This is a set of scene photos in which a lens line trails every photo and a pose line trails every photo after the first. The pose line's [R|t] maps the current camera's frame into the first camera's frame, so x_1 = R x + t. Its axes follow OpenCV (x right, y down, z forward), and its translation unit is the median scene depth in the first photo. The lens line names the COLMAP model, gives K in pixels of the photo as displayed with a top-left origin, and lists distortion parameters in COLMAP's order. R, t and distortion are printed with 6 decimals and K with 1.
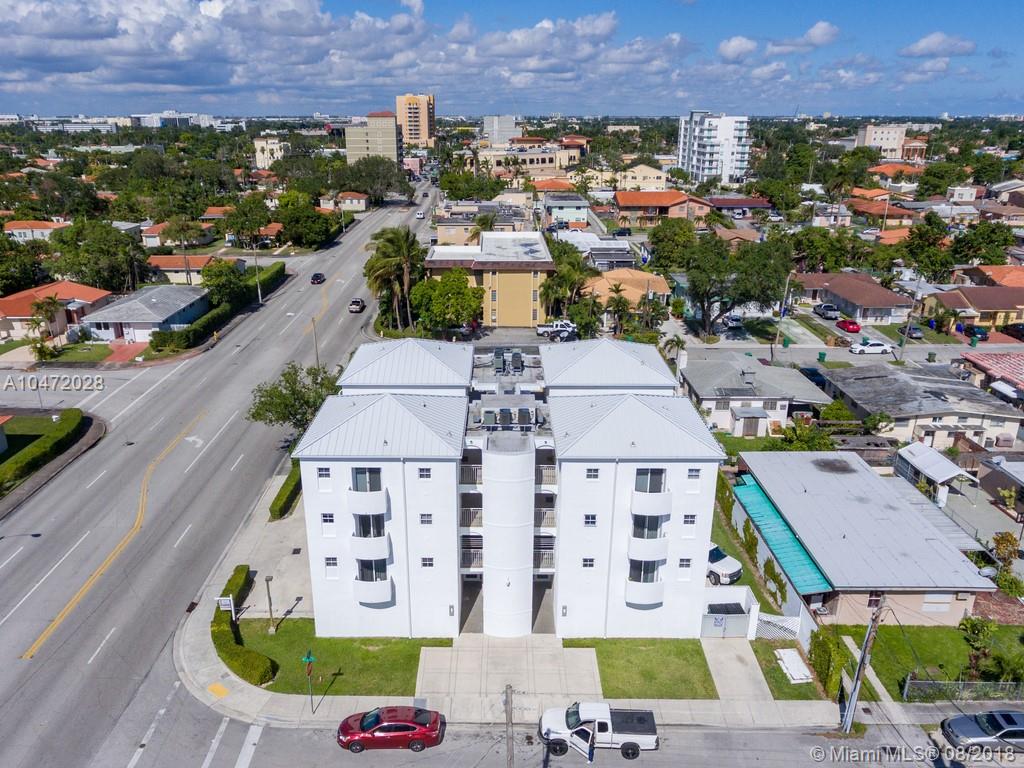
lens RADIAL K [[817.5, 0, 489.8], [0, 817.5, 384.5], [0, 0, 1]] dist [0.016969, -0.005447]
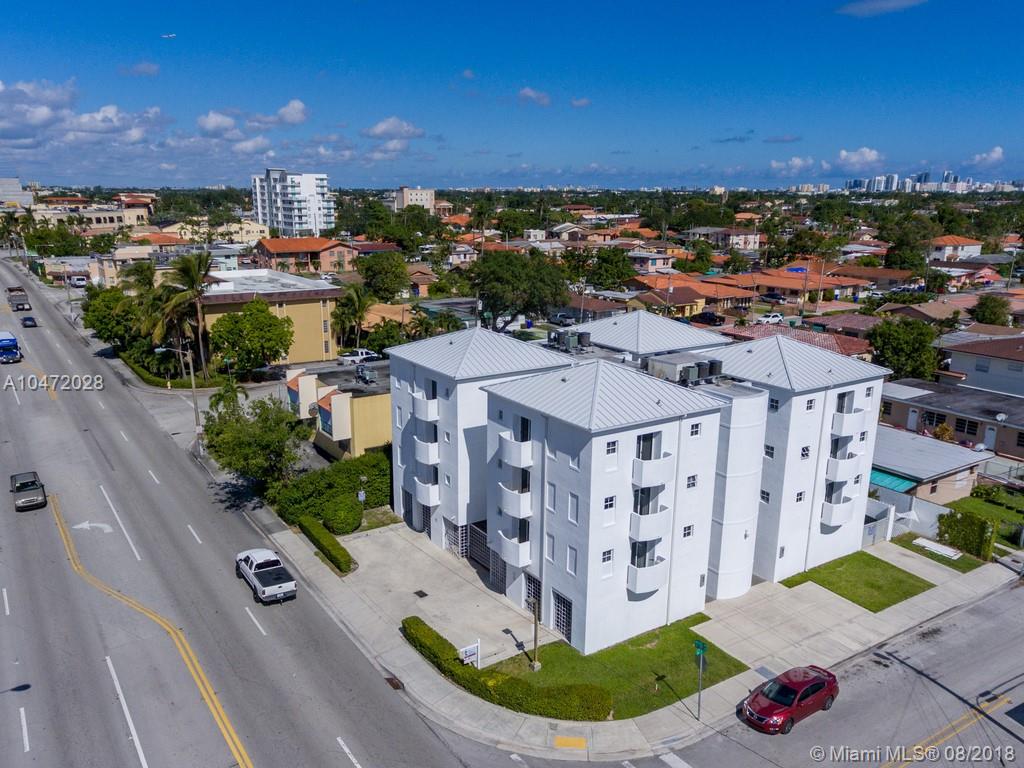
lens RADIAL K [[817.5, 0, 489.8], [0, 817.5, 384.5], [0, 0, 1]] dist [0.016969, -0.005447]
pose [[0.837242, -0.126060, 0.532105, -0.292205], [0.169473, 0.984972, -0.033310, 0.019058], [-0.519909, 0.118066, 0.846023, 0.127769]]
